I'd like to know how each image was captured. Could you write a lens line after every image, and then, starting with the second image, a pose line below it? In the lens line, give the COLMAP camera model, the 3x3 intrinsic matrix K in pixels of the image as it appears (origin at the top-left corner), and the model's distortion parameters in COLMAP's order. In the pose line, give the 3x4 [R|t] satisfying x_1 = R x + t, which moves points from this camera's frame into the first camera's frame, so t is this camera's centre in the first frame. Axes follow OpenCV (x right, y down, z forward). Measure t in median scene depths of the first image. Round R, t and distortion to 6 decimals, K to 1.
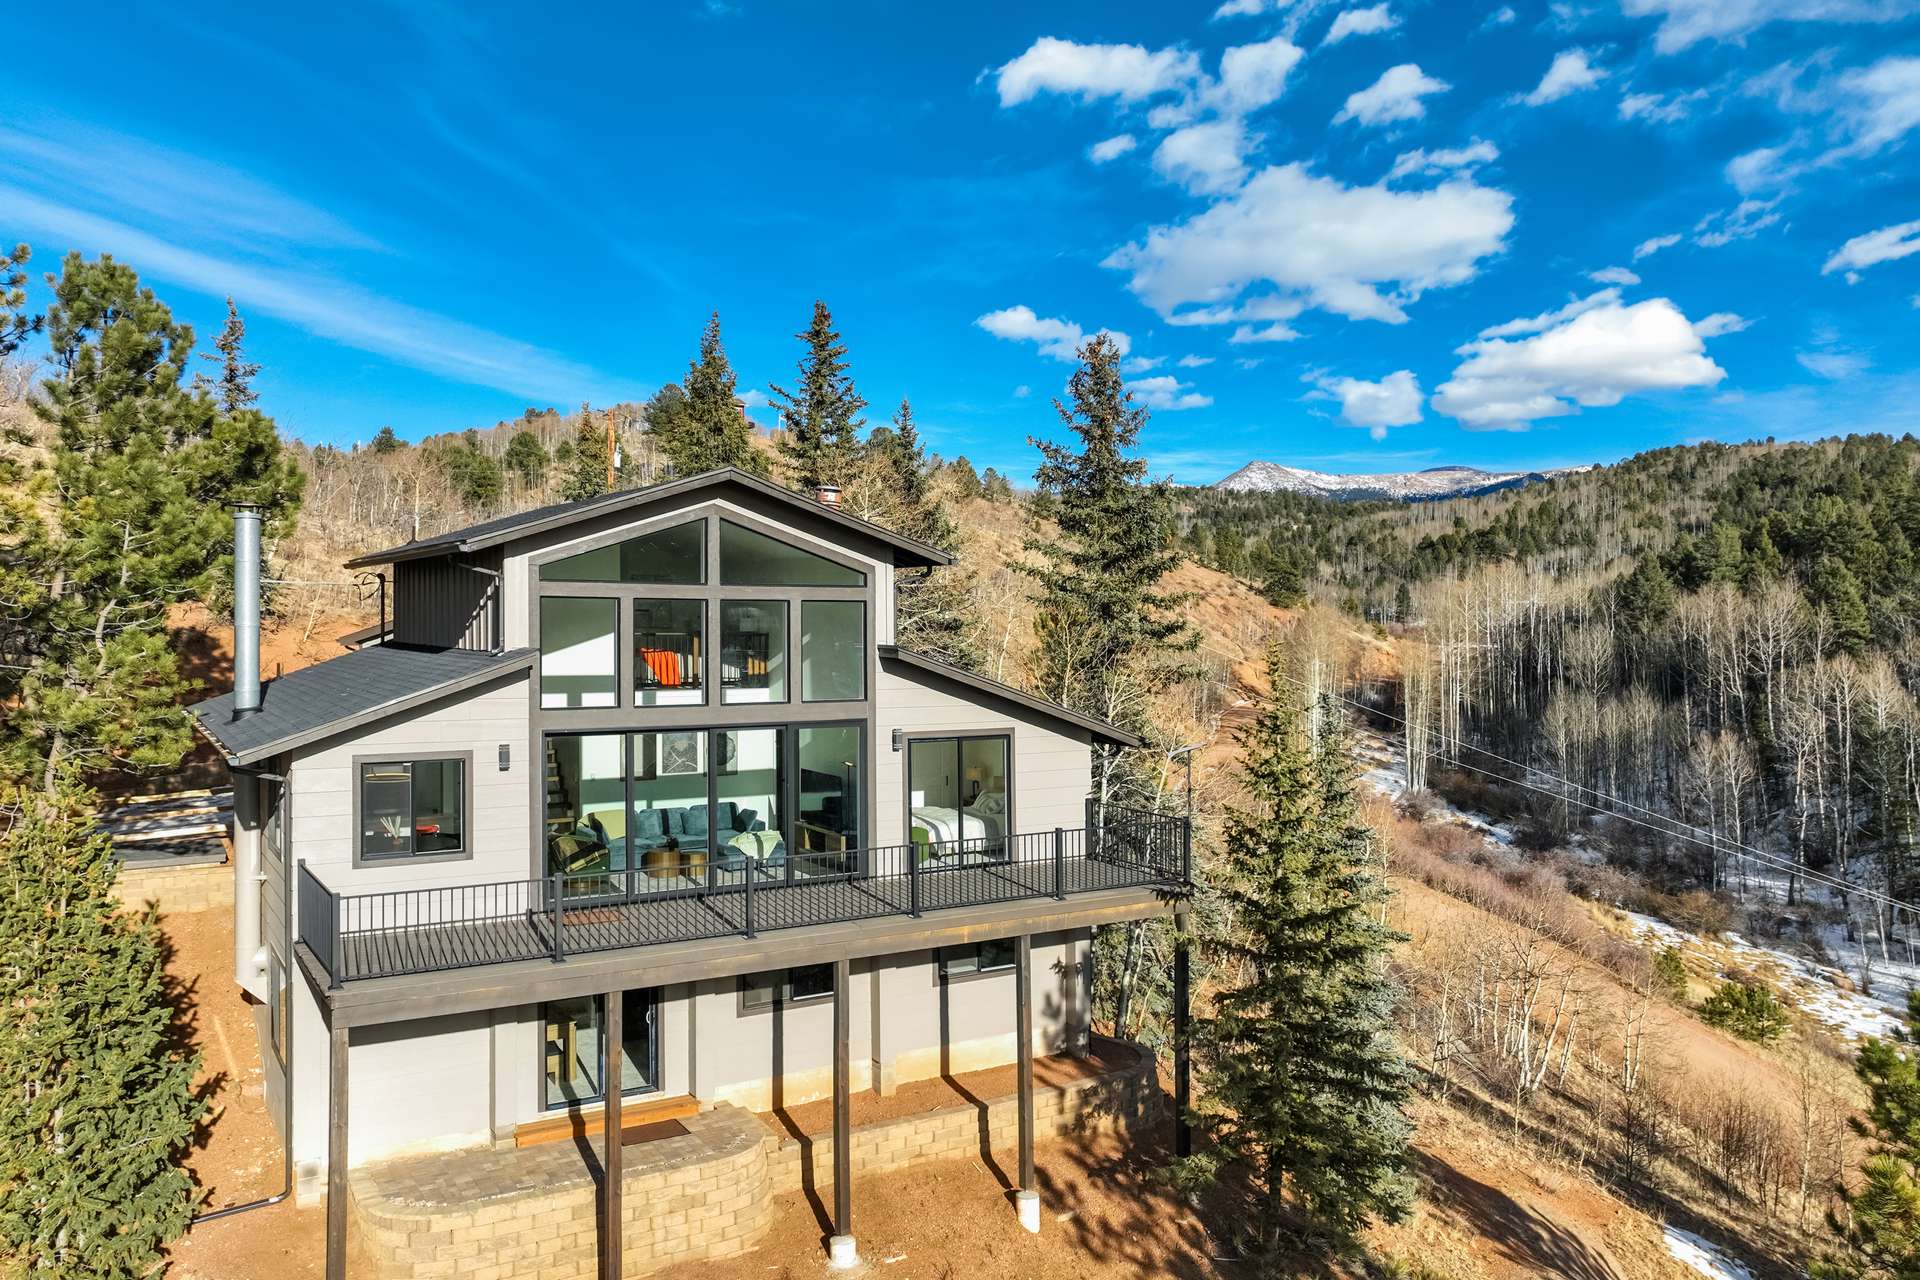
lens RADIAL K [[1322.5, 0, 961.8], [0, 1322.5, 639.5], [0, 0, 1]] dist [0.006685, 0.008522]
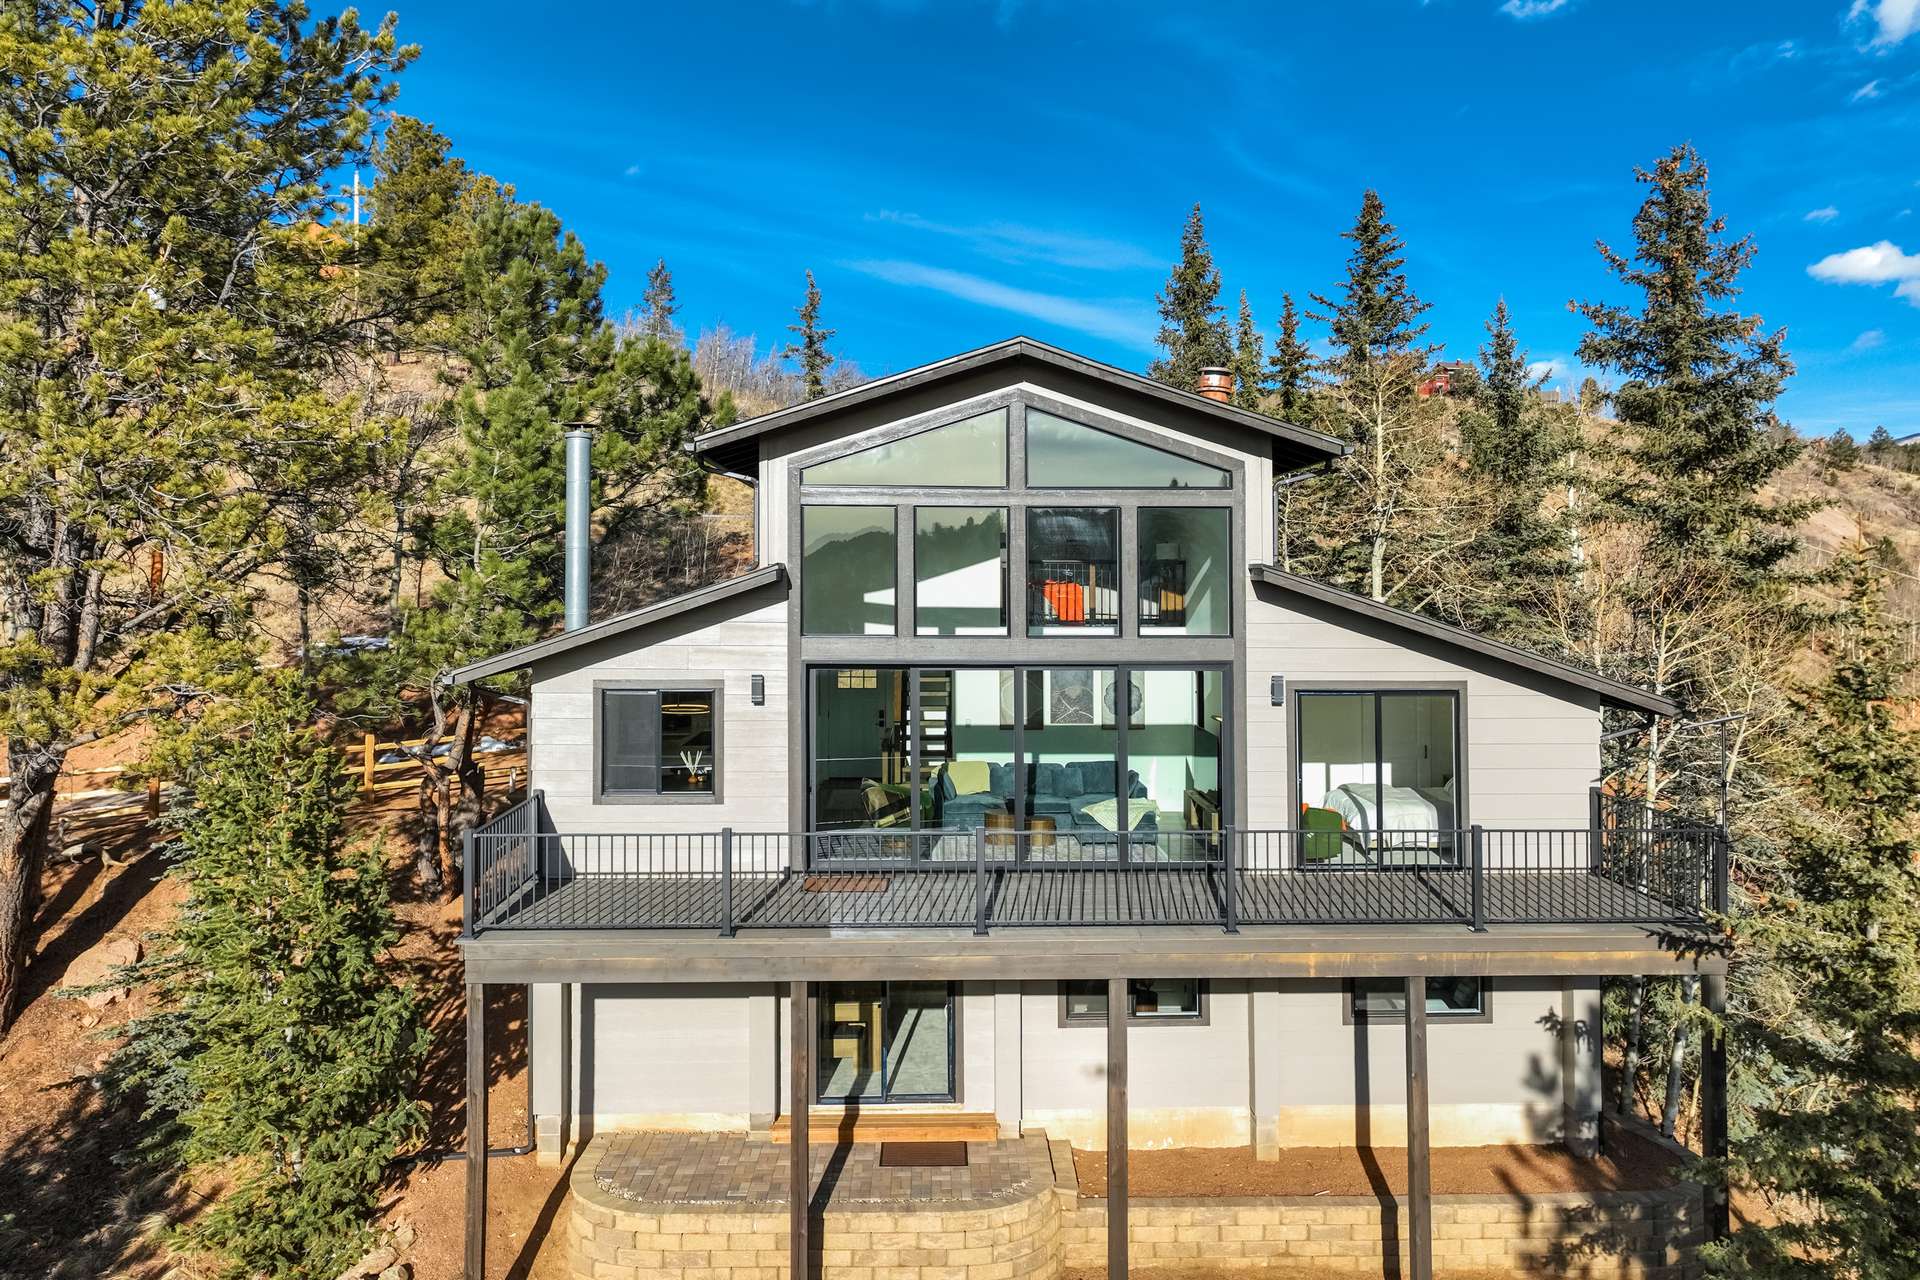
lens RADIAL K [[1322.5, 0, 945.1], [0, 1322.5, 595.9], [0, 0, 1]] dist [0.006685, 0.008522]
pose [[0.874871, 0.000480, -0.484356, 0.142954], [-0.002057, 0.999994, -0.002724, 0.023086], [0.484352, 0.003379, 0.874867, 0.234640]]
